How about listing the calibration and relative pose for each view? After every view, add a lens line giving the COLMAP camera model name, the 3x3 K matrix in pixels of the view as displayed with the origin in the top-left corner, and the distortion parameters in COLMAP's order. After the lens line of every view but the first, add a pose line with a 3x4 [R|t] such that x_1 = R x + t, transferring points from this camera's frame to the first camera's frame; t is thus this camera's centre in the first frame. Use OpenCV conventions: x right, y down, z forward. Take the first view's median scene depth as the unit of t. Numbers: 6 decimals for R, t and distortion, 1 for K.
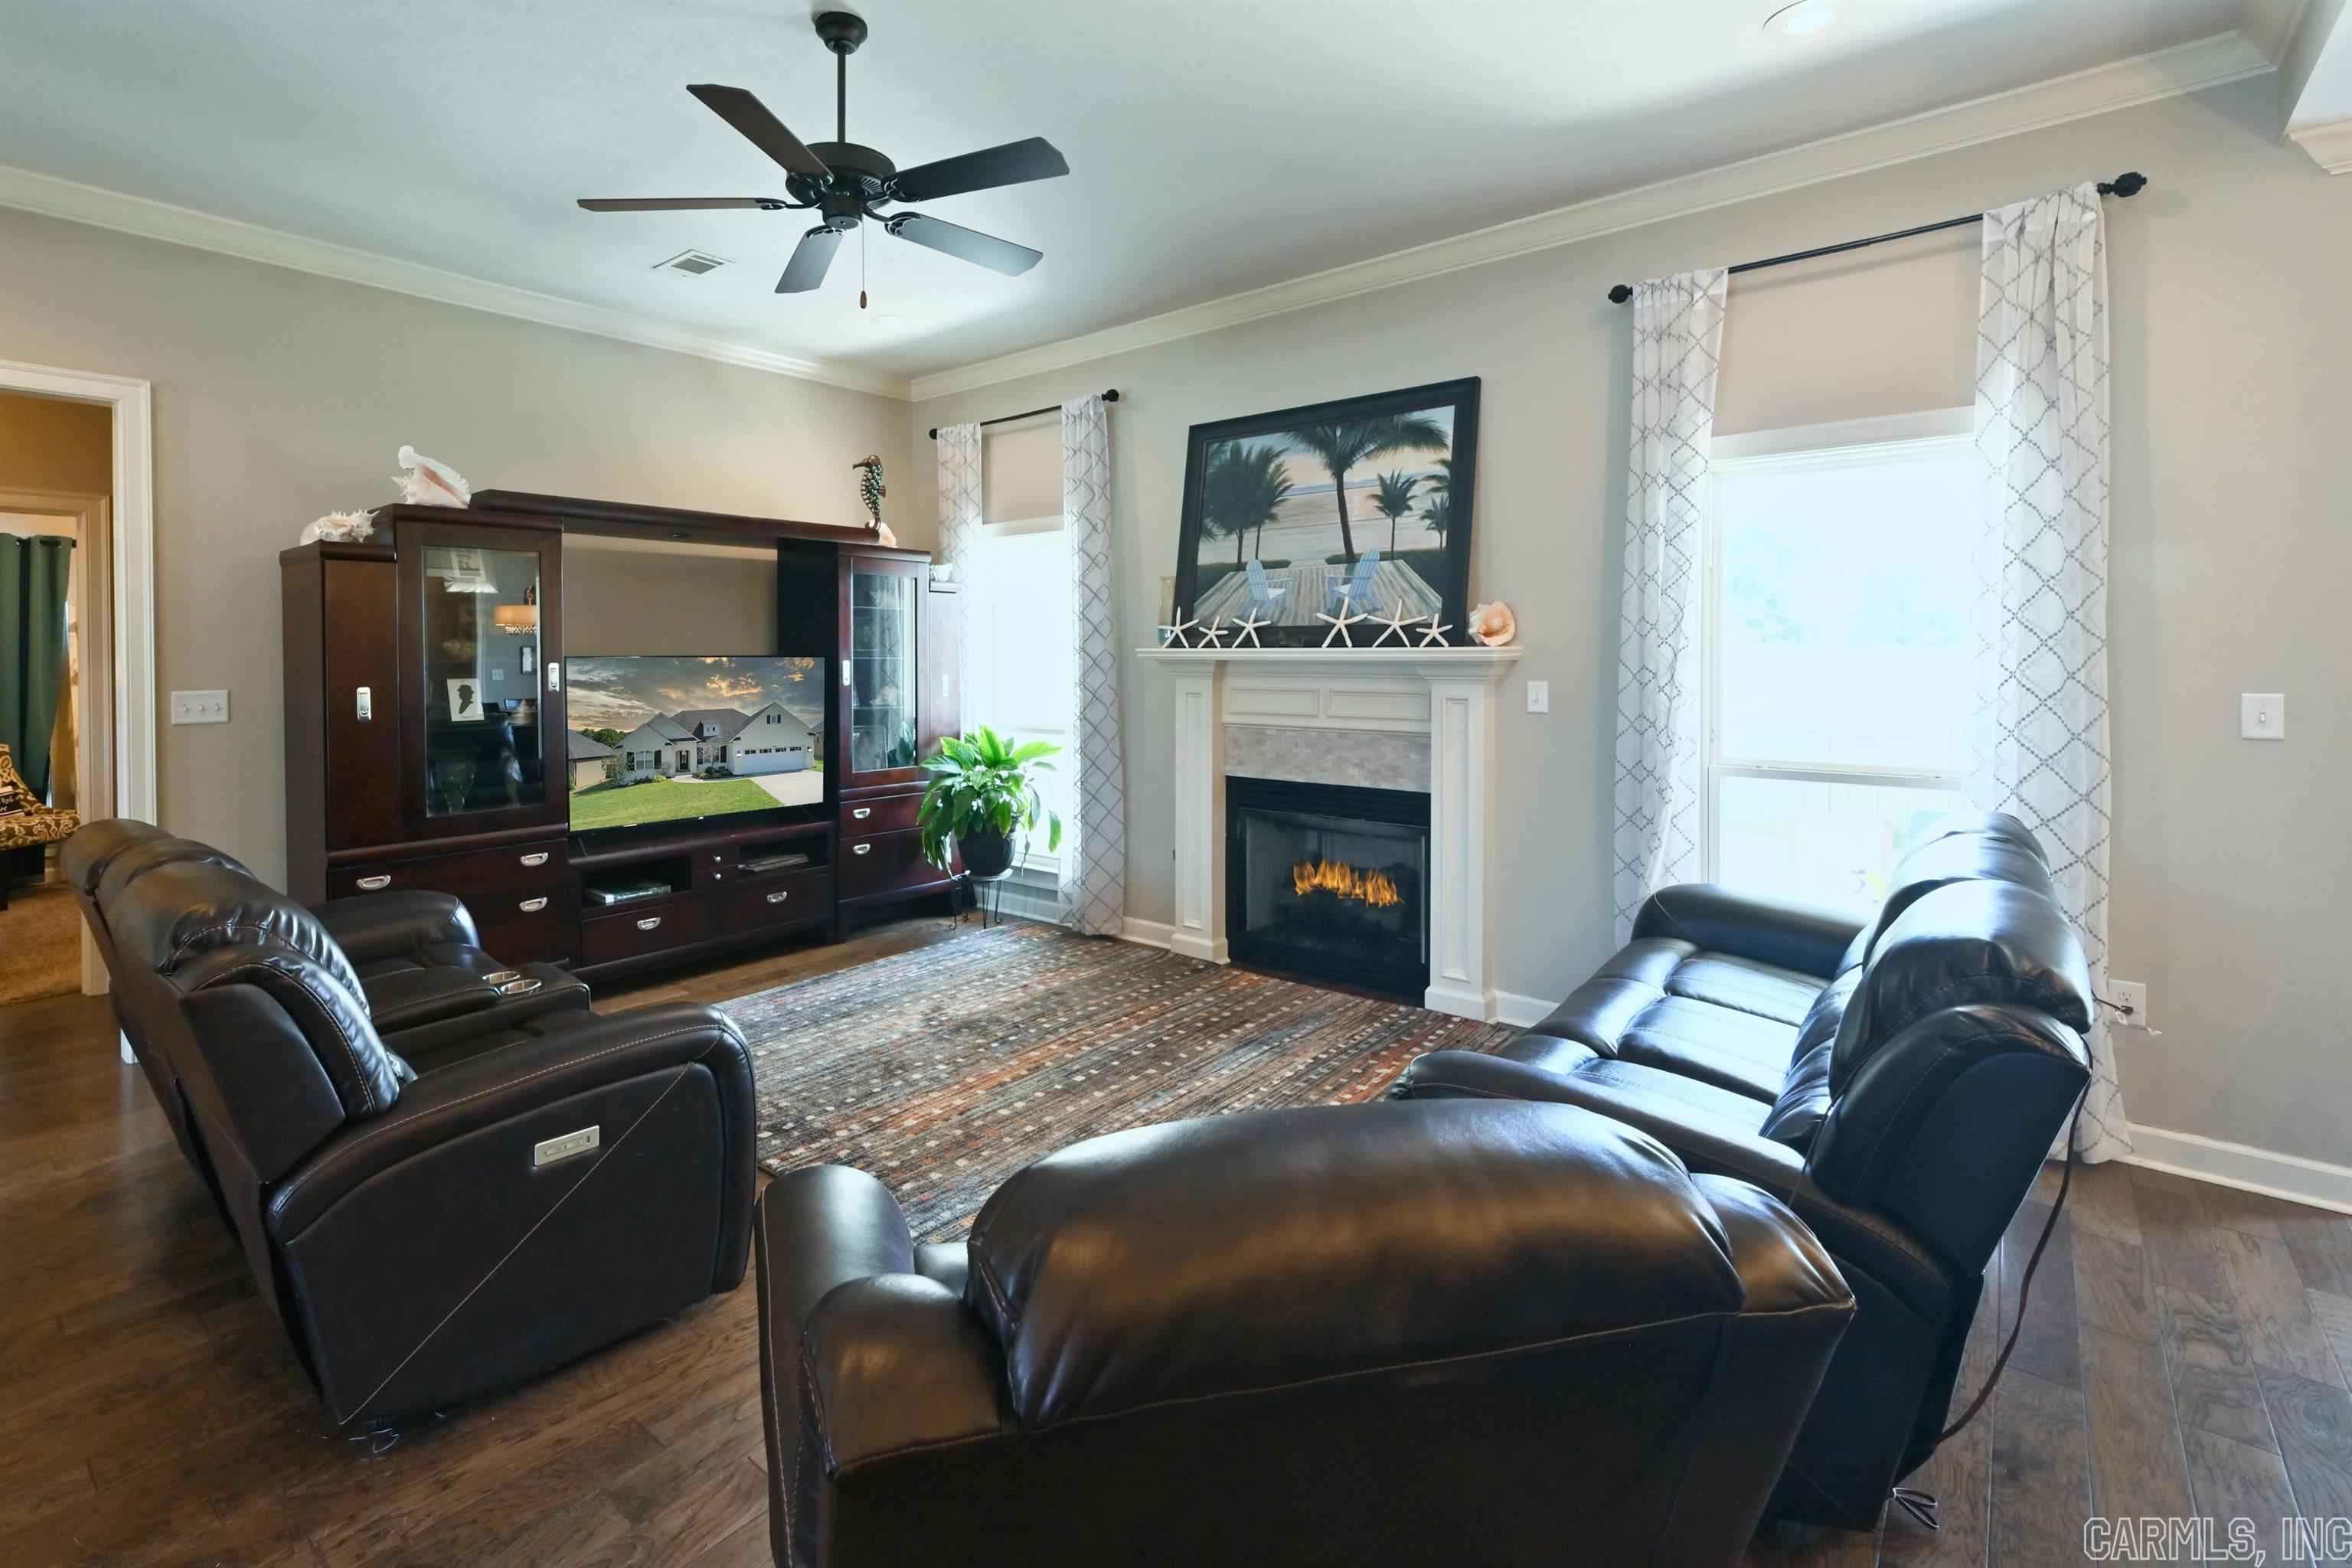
lens RADIAL K [[1030.8, 0, 1174.7], [0, 1030.8, 715.9], [0, 0, 1]] dist [-0.001377, -0.000264]
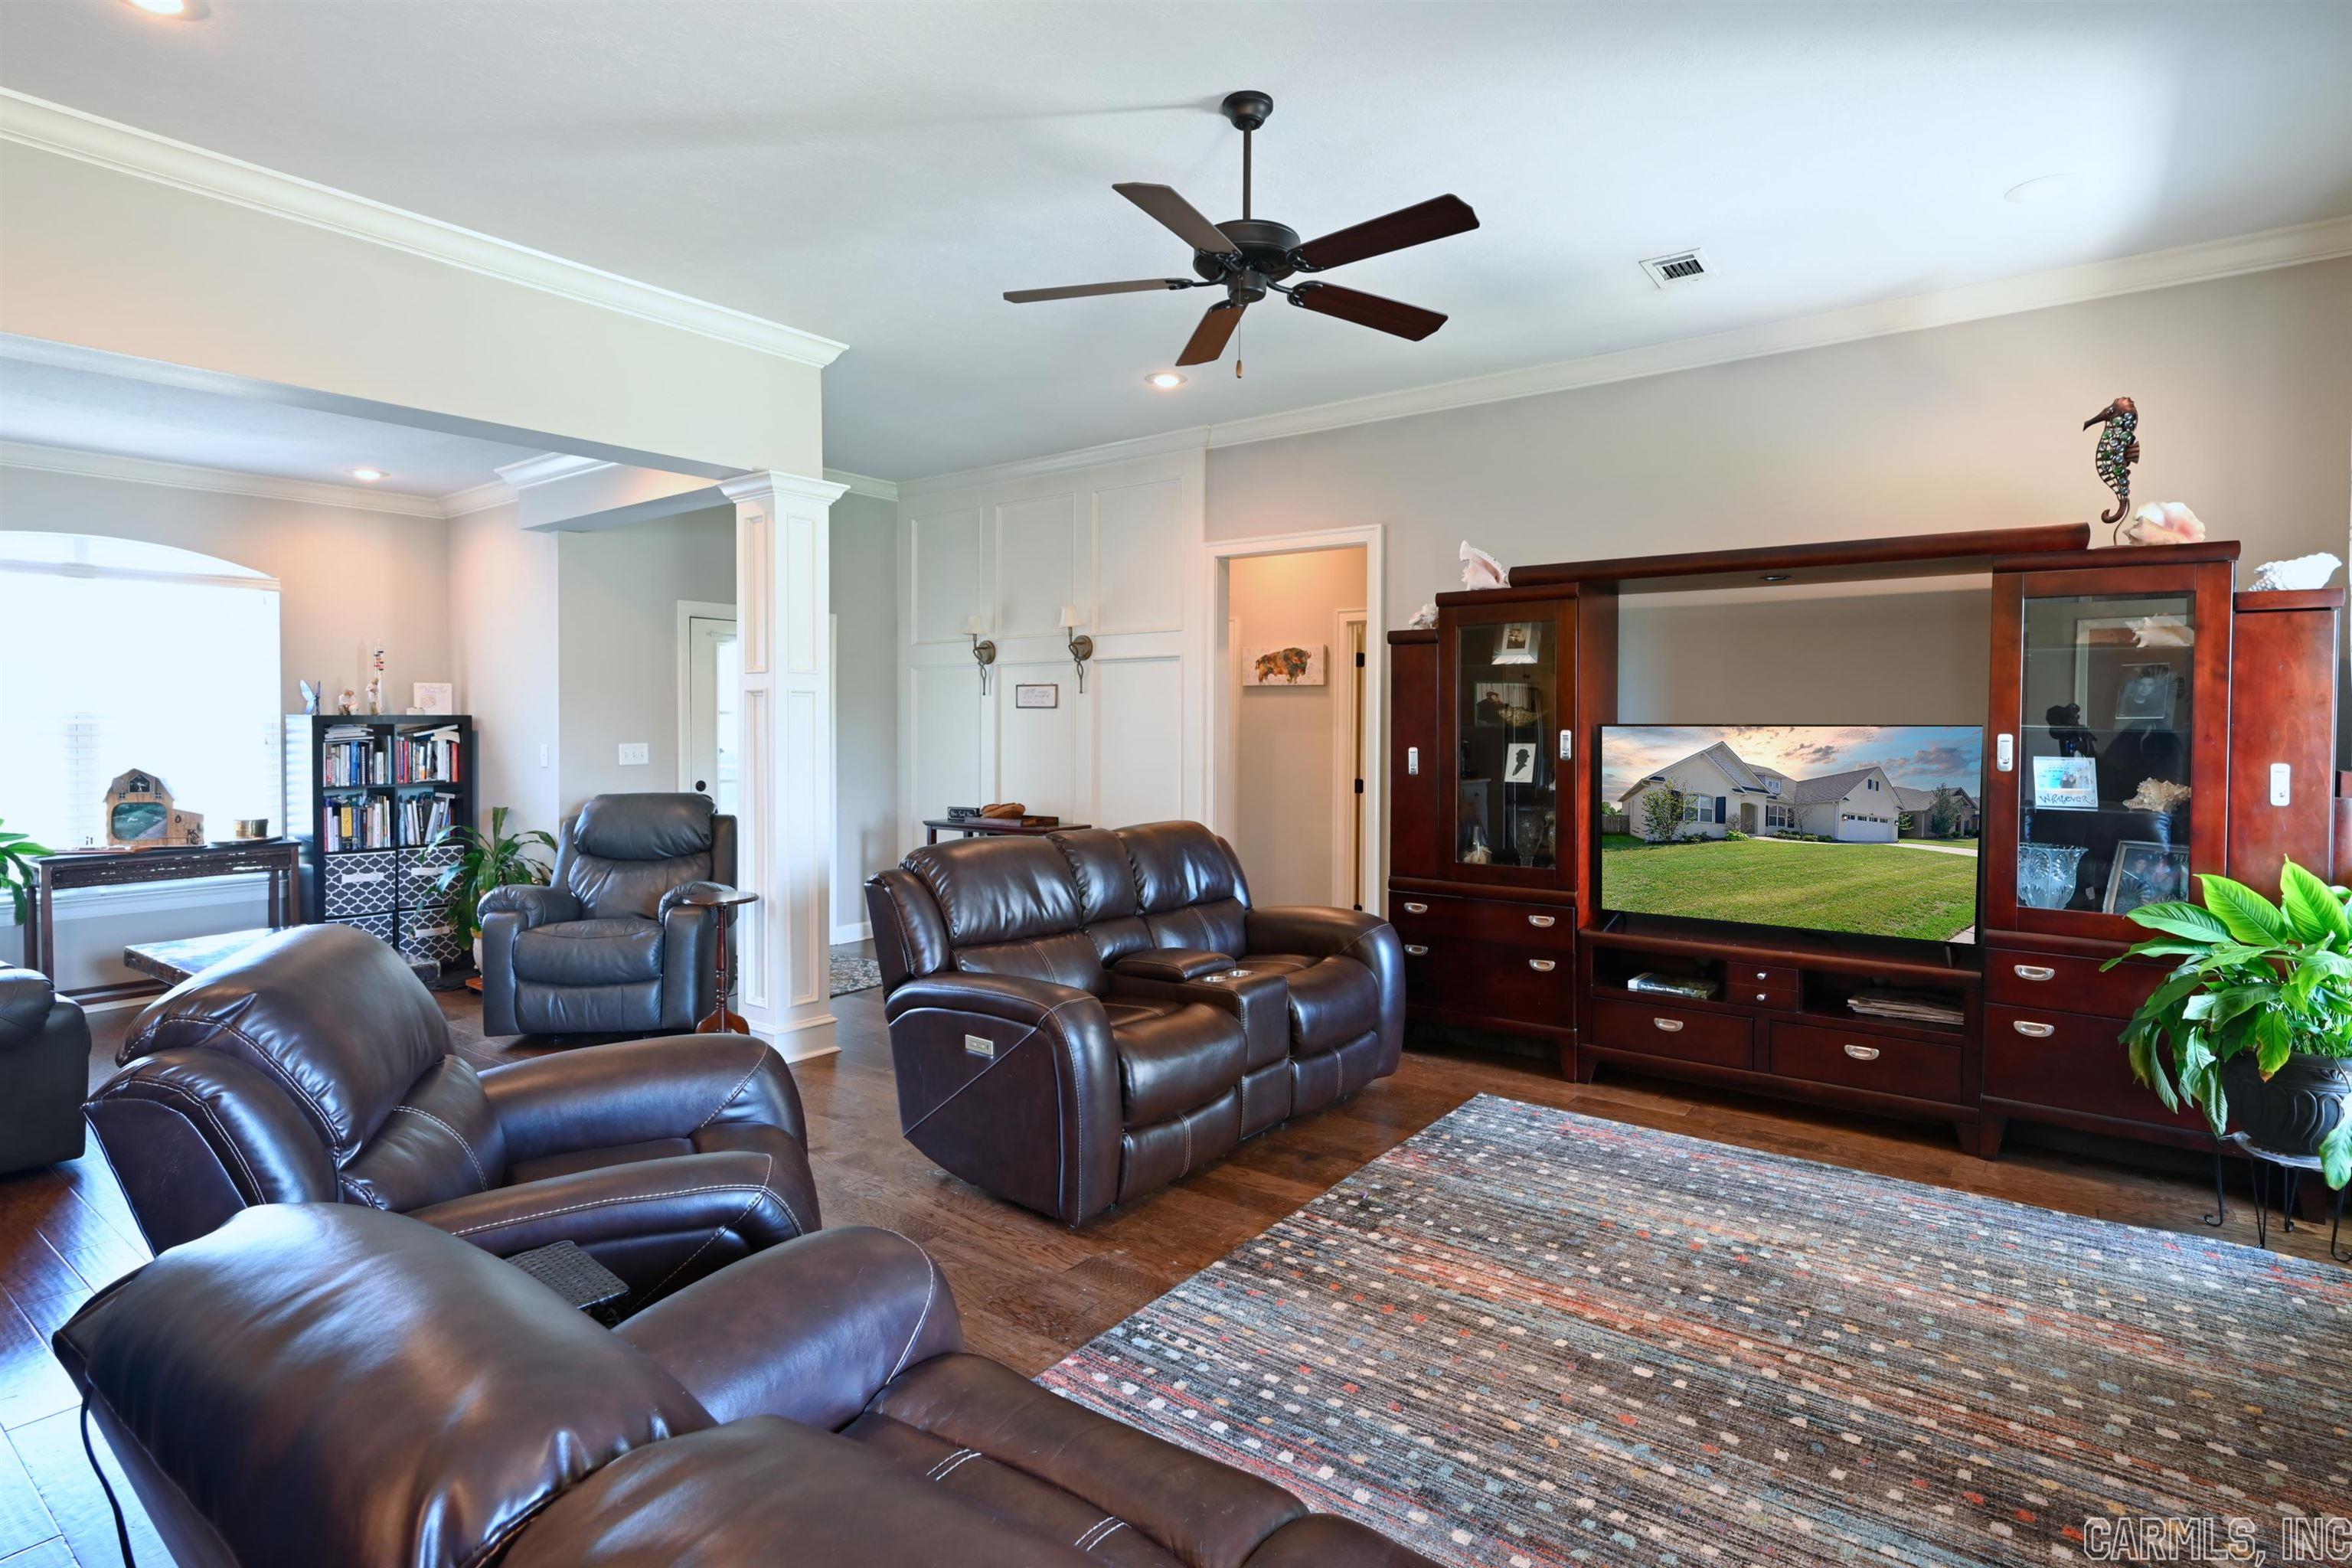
lens RADIAL K [[1234.8, 0, 1176.0], [0, 1234.8, 784.0], [0, 0, 1]] dist [0.023552, 0.000146]
pose [[0.046661, 0.056303, -0.997323, 0.651931], [-0.064169, 0.996517, 0.053256, -0.043528], [0.996848, 0.061512, 0.050112, 0.630297]]
